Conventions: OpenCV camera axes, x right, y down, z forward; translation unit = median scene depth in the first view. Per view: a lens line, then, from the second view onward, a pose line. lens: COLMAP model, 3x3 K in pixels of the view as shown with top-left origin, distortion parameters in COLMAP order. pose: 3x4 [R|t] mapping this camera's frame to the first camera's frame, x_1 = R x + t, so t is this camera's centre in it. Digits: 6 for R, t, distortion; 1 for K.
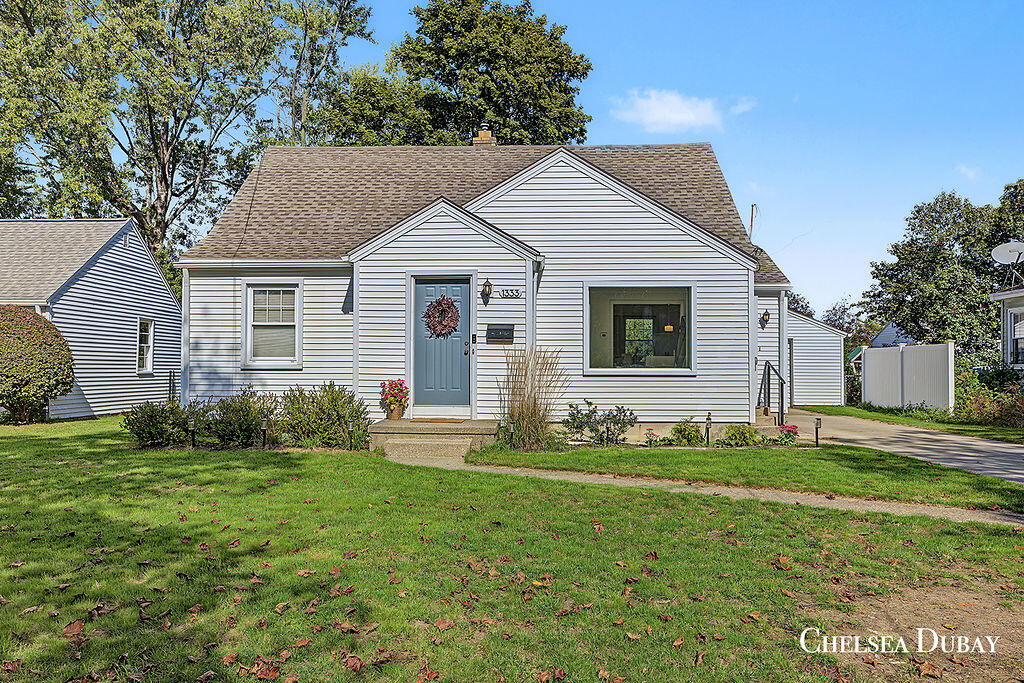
lens RADIAL K [[757.1, 0, 532.3], [0, 757.1, 385.3], [0, 0, 1]] dist [-0.013797, 0.002629]
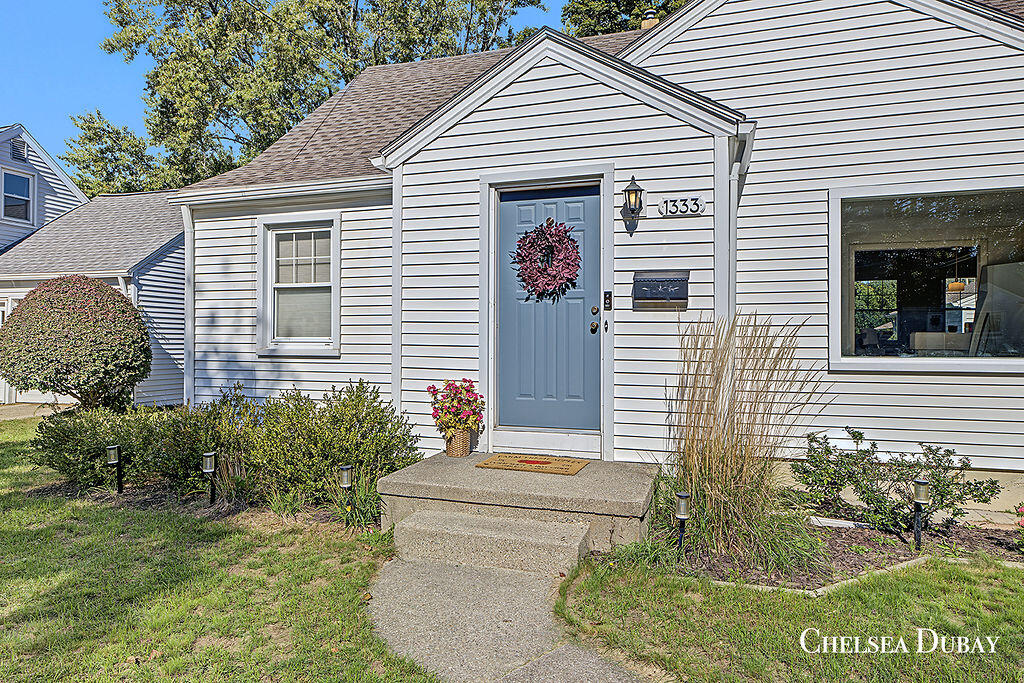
lens RADIAL K [[657.0, 0, 518.4], [0, 657.0, 336.9], [0, 0, 1]] dist [-0.019212, 0.008980]
pose [[0.957716, -0.002640, -0.287704, -0.007847], [-0.005881, 0.999569, -0.028752, -0.024053], [0.287656, 0.029228, 0.957288, 0.551022]]
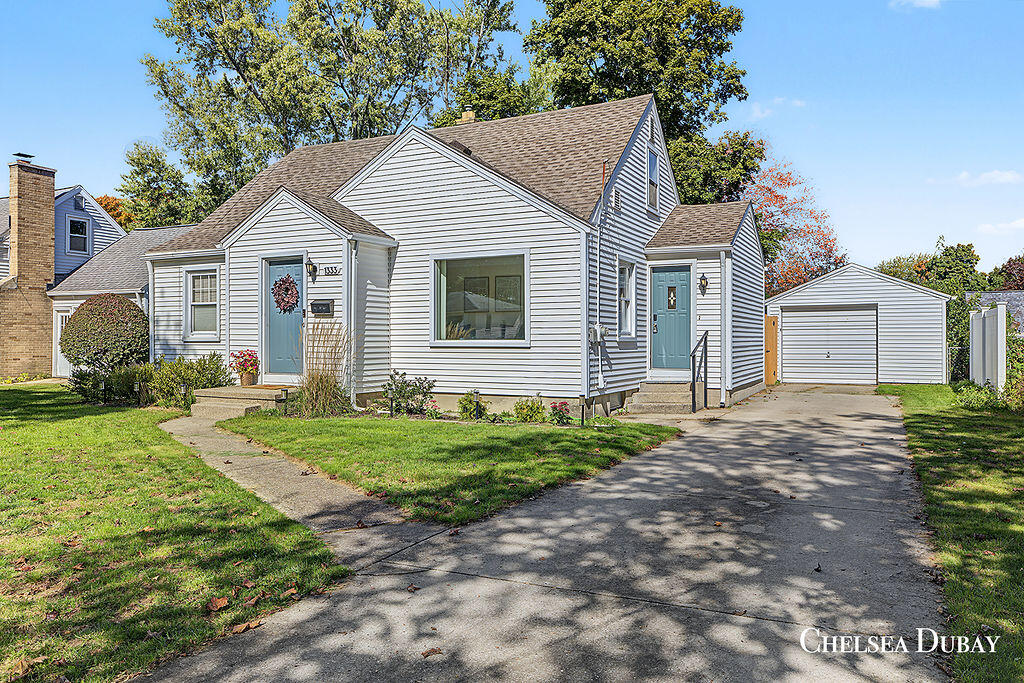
lens RADIAL K [[757.1, 0, 522.4], [0, 757.1, 335.5], [0, 0, 1]] dist [-0.013797, 0.002629]
pose [[0.905043, -0.005243, -0.425288, 0.651929], [-0.007022, 0.999604, -0.027265, -0.001840], [0.425263, 0.027663, 0.904647, 0.144639]]
